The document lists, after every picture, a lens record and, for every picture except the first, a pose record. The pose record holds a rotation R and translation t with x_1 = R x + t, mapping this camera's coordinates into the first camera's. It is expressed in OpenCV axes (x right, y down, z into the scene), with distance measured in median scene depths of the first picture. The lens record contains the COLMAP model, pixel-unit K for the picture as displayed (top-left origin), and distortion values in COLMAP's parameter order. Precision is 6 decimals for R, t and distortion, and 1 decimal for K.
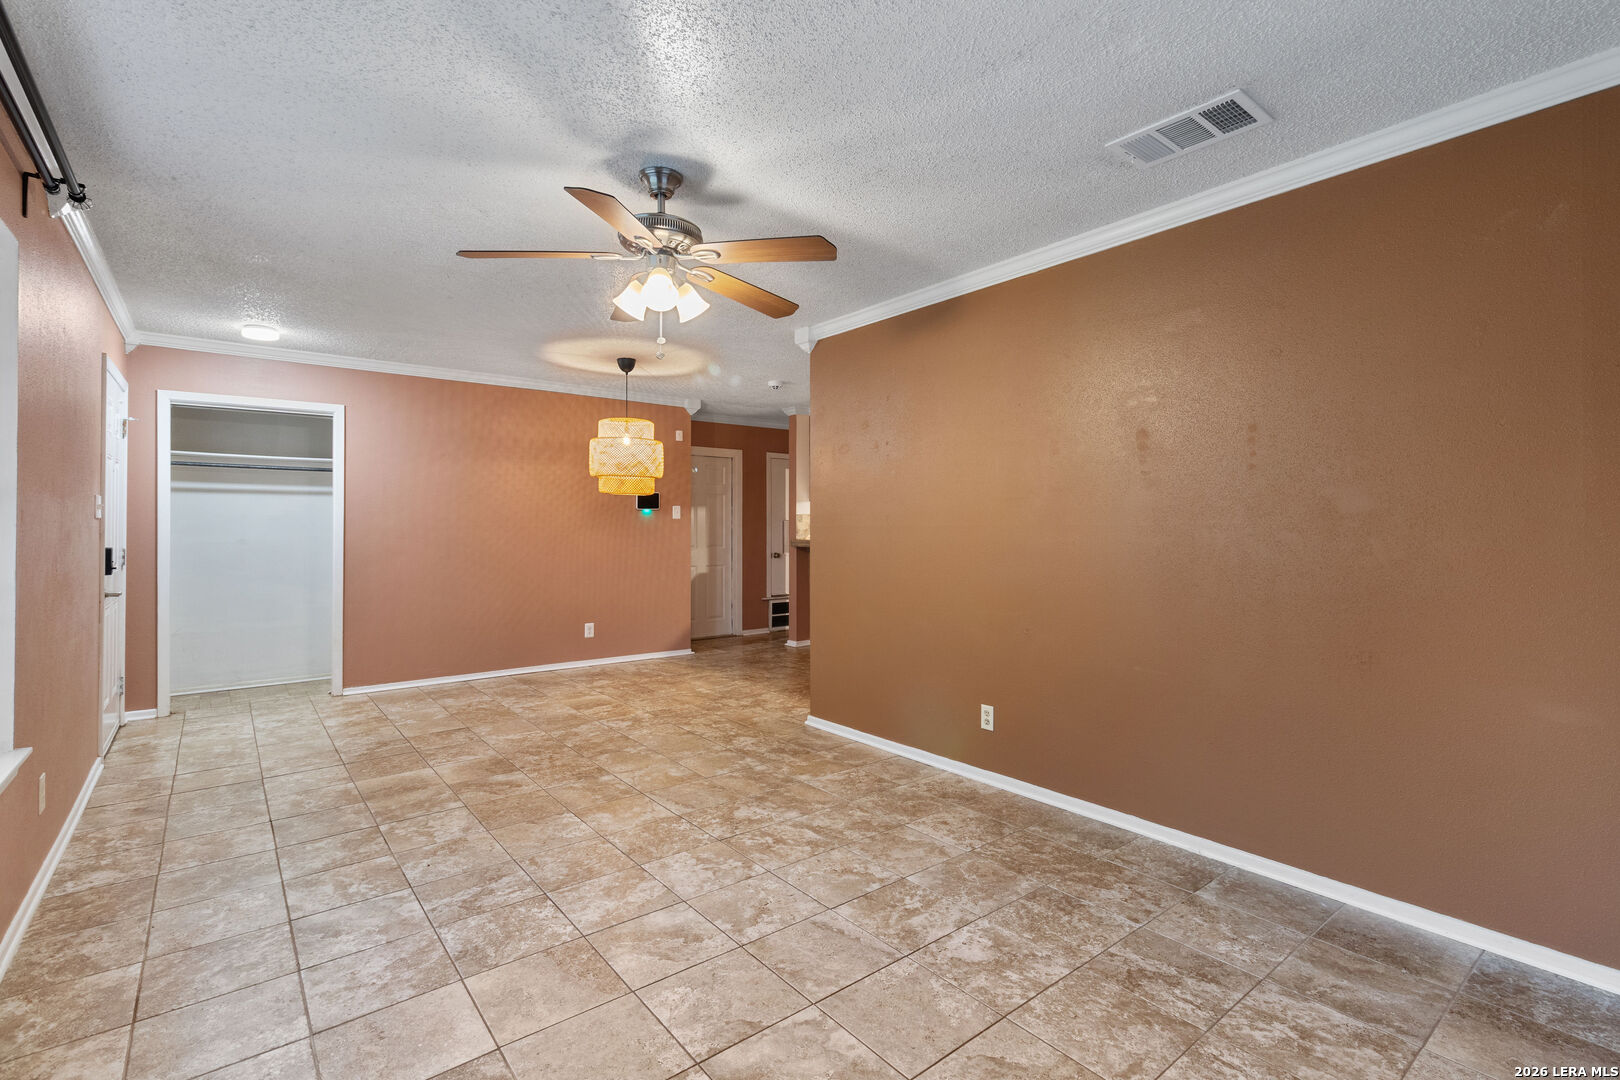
lens RADIAL K [[746.3, 0, 811.1], [0, 746.3, 528.5], [0, 0, 1]] dist [0.002083, 0.000006]
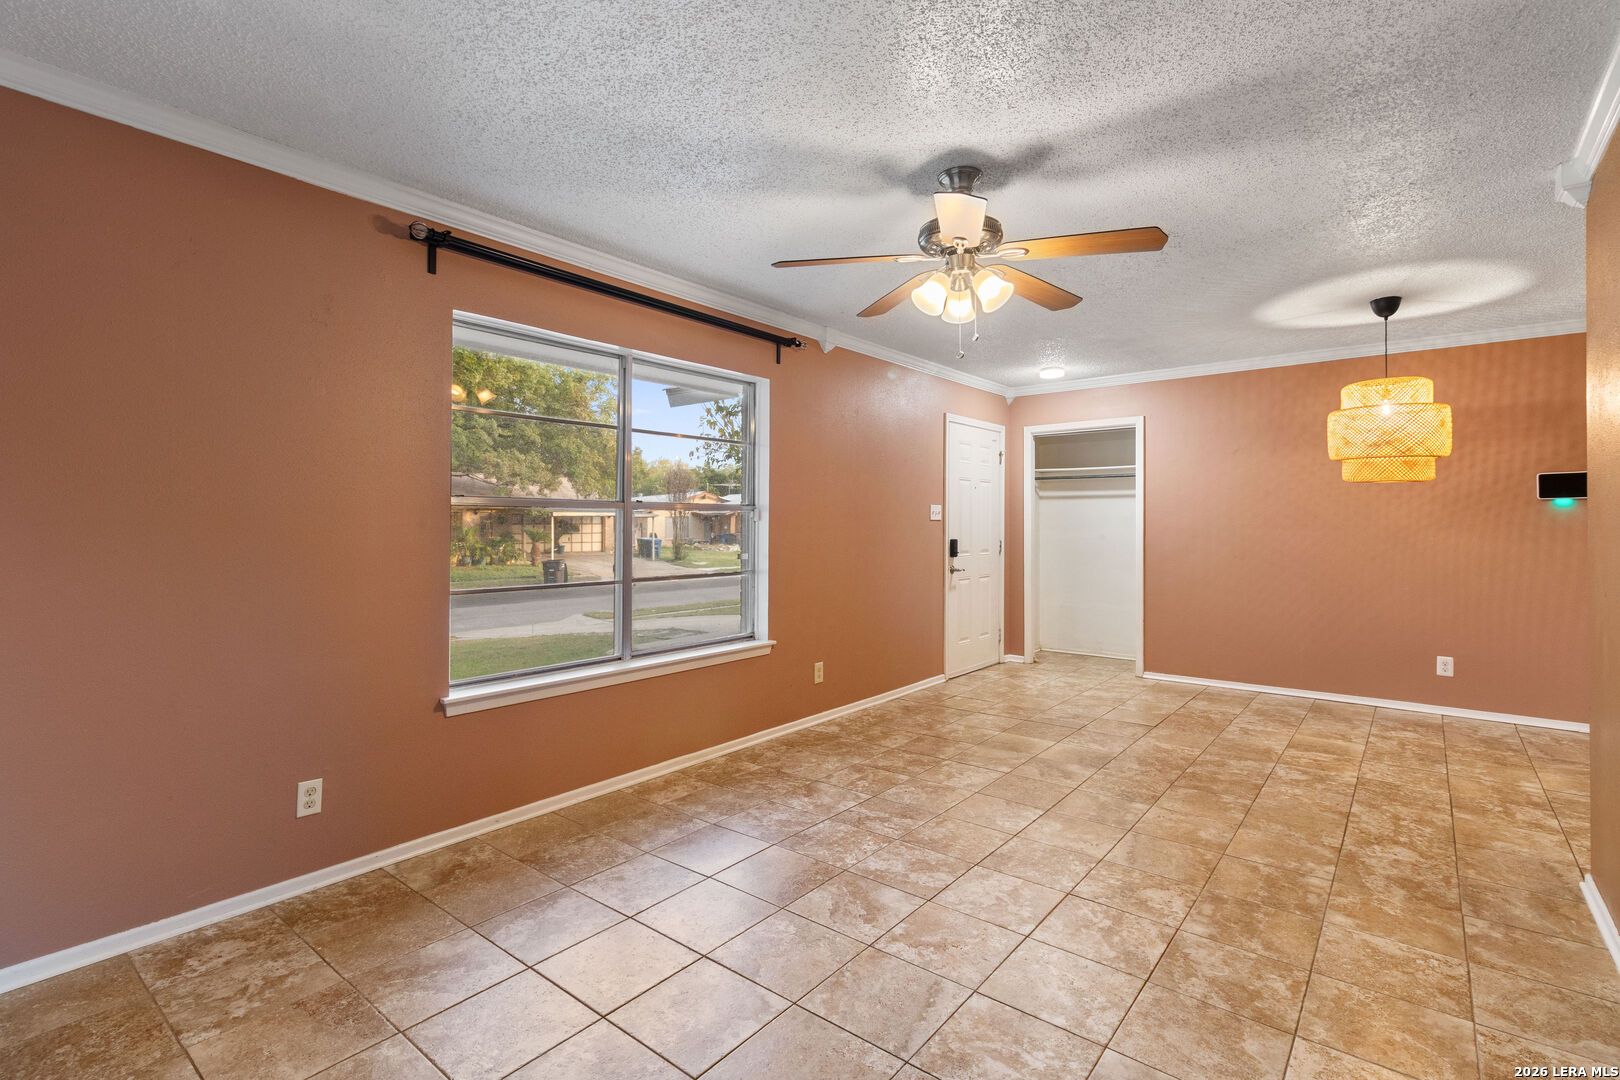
lens RADIAL K [[745.2, 0, 816.5], [0, 745.2, 525.3], [0, 0, 1]] dist [0.005007, 0.000277]
pose [[0.217430, 0.000636, -0.976076, 0.547838], [-0.001669, 0.999999, 0.000280, -0.003288], [0.976075, 0.001569, 0.217430, 0.448488]]
